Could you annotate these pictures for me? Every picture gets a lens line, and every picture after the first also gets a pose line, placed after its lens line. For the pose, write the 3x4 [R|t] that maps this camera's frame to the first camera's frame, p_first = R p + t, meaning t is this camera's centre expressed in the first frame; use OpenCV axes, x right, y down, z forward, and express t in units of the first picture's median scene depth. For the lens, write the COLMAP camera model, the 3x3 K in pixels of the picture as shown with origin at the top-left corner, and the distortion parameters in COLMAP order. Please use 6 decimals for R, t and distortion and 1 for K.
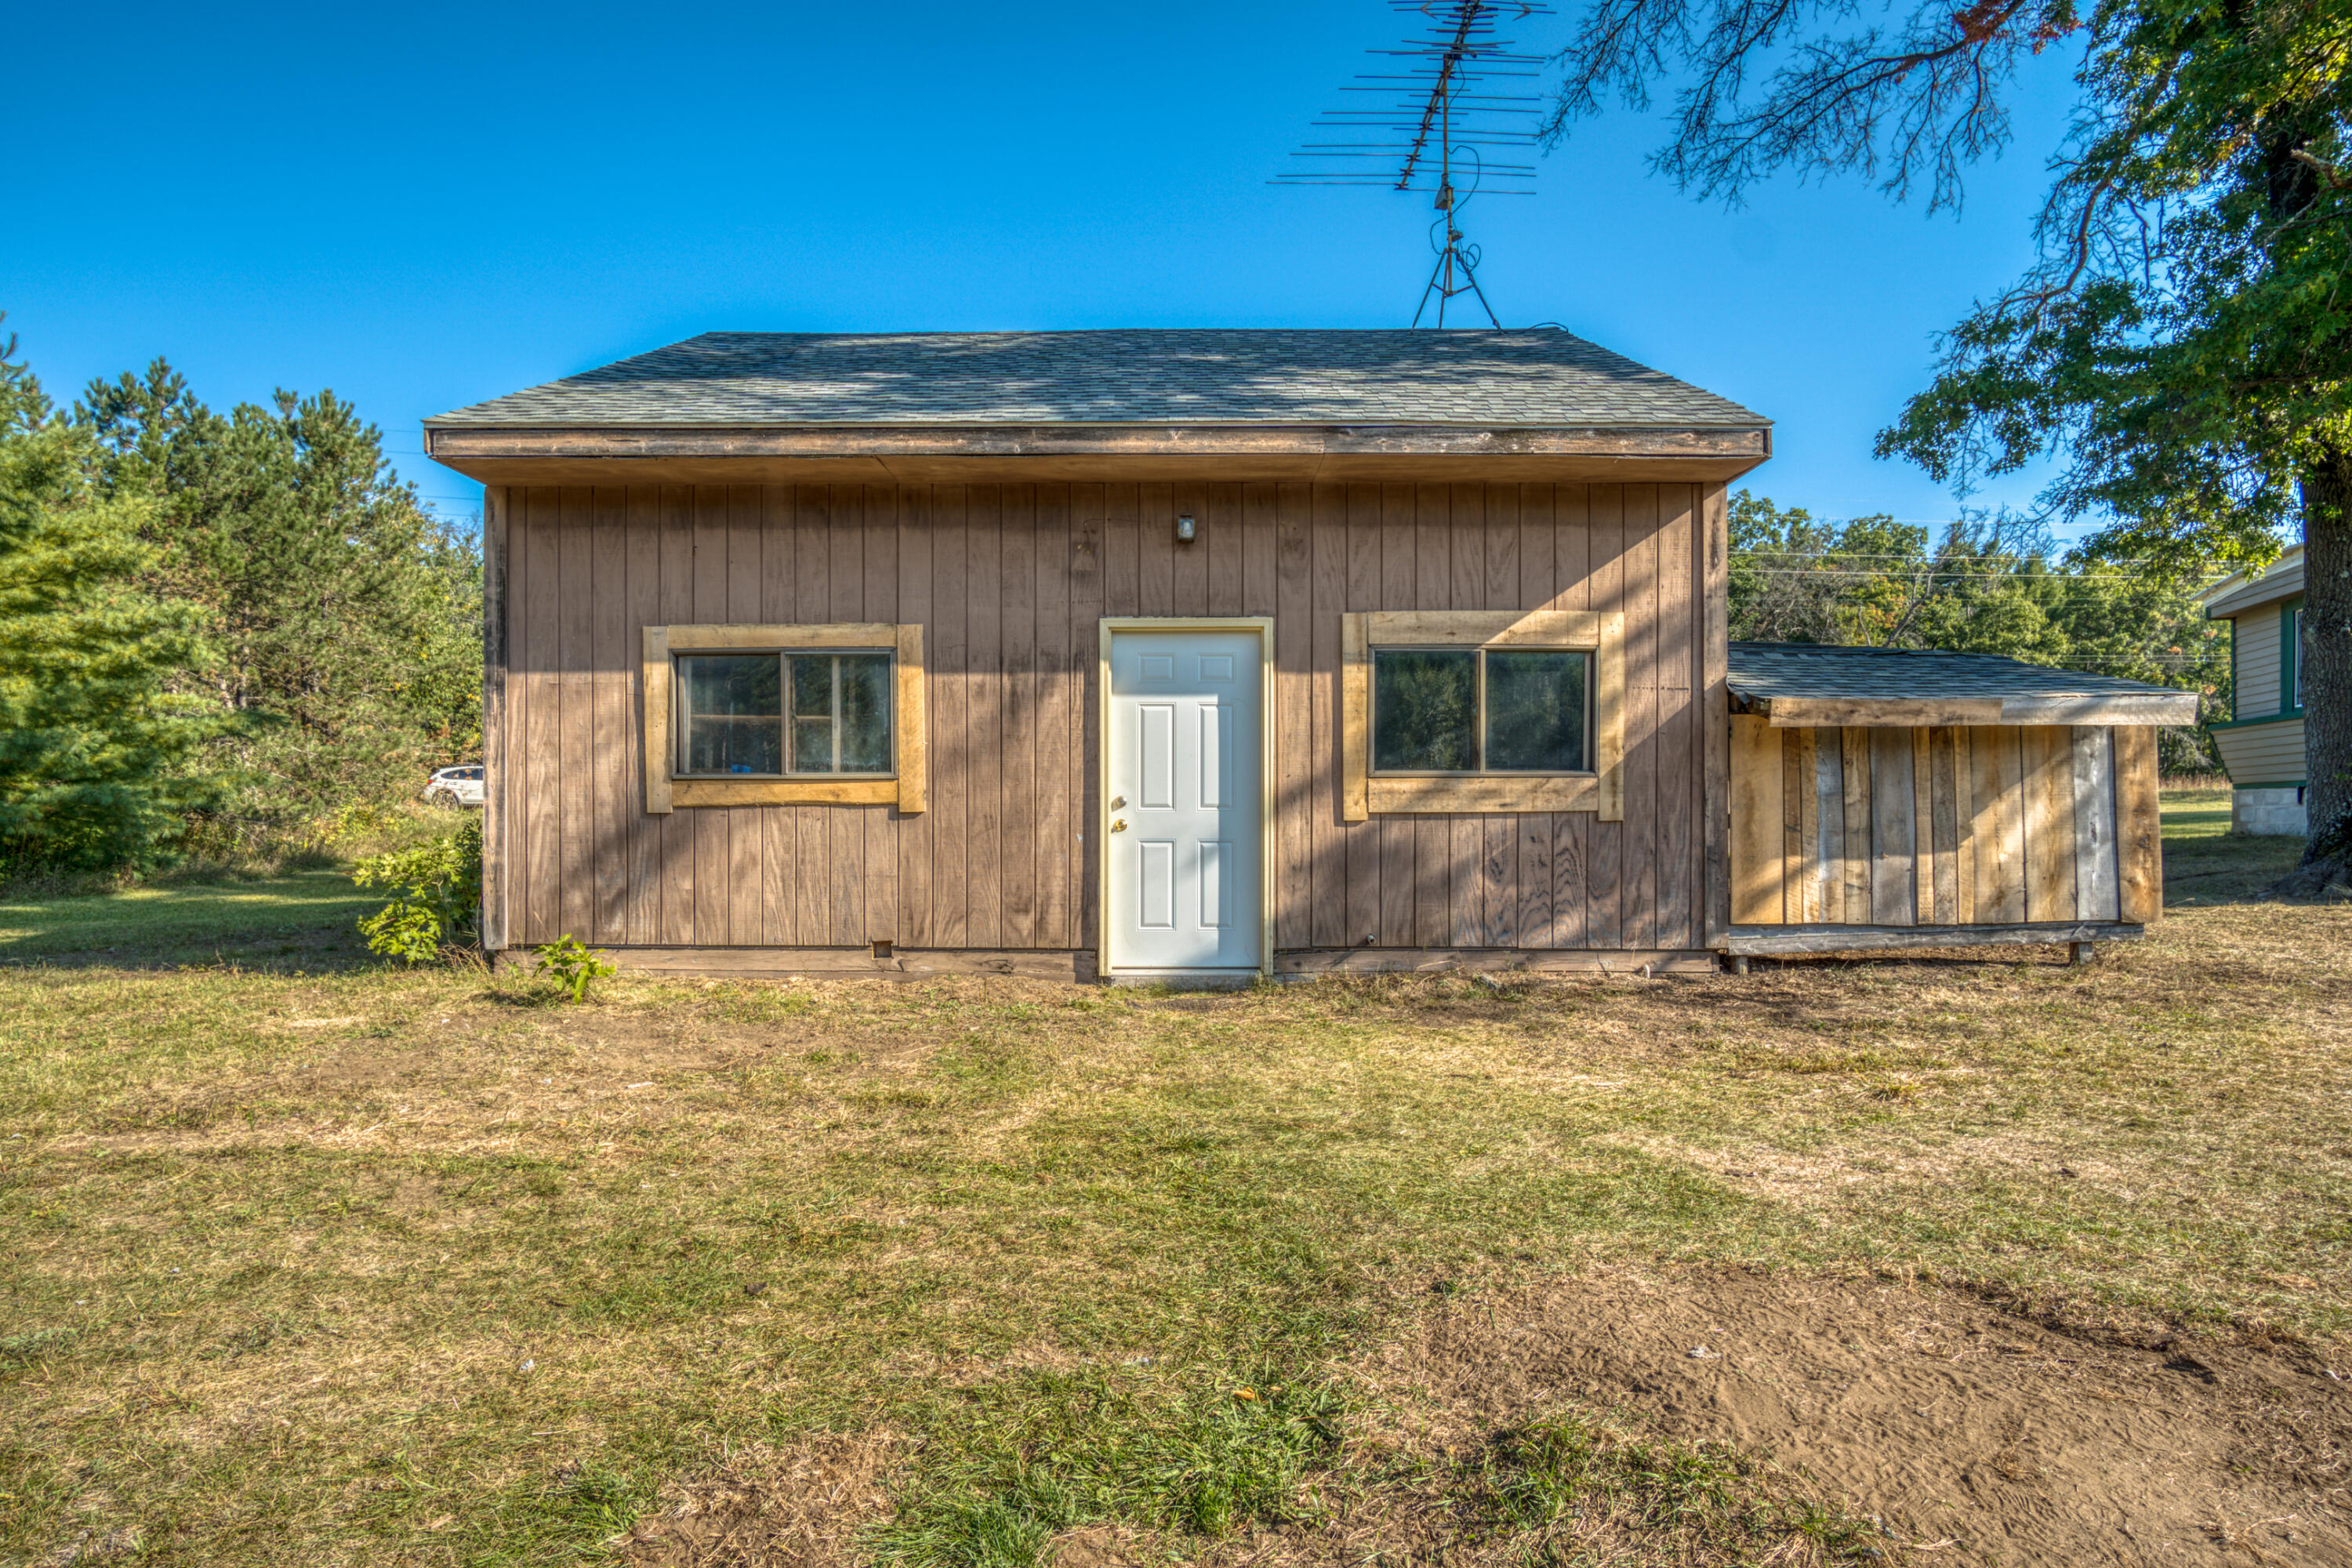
lens RADIAL K [[1262.3, 0, 1179.5], [0, 1262.3, 818.8], [0, 0, 1]] dist [-0.032097, 0.006378]
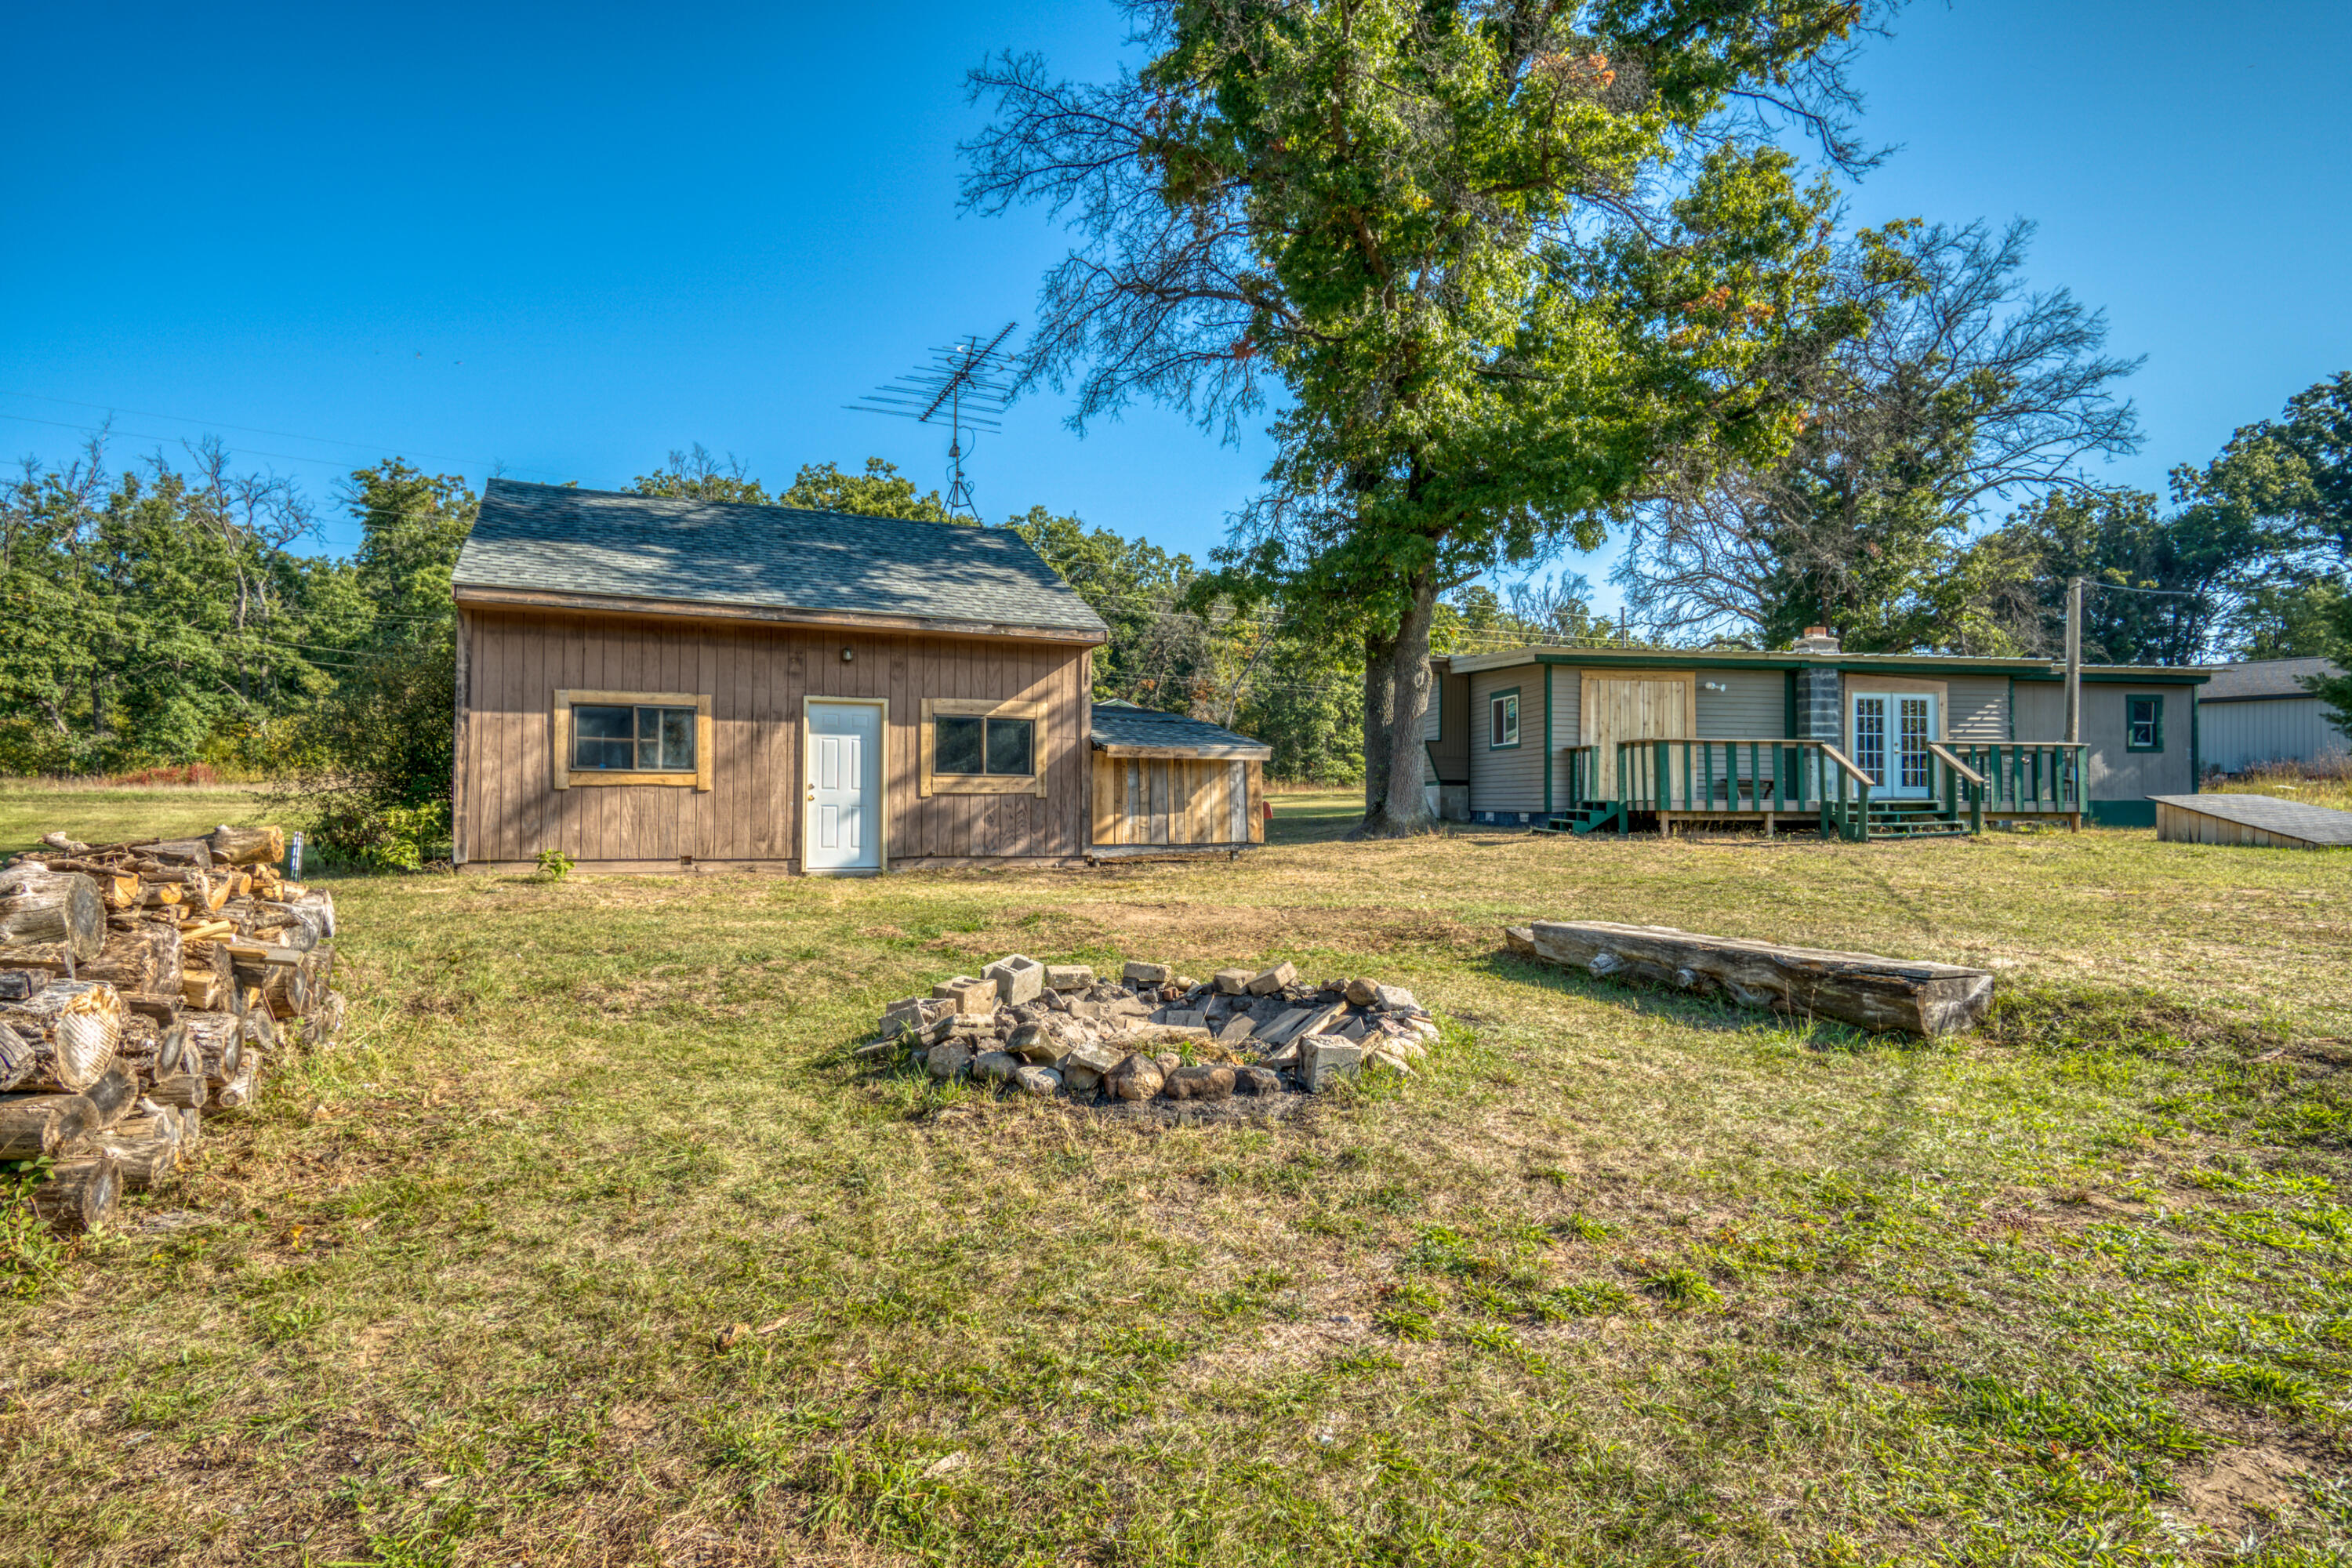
lens RADIAL K [[1262.3, 0, 1174.8], [0, 1262.3, 793.4], [0, 0, 1]] dist [-0.032097, 0.006378]
pose [[0.903323, 0.010154, 0.428841, -0.389783], [-0.003436, 0.999859, -0.016438, 0.030024], [-0.428948, 0.013375, 0.903230, -1.088555]]
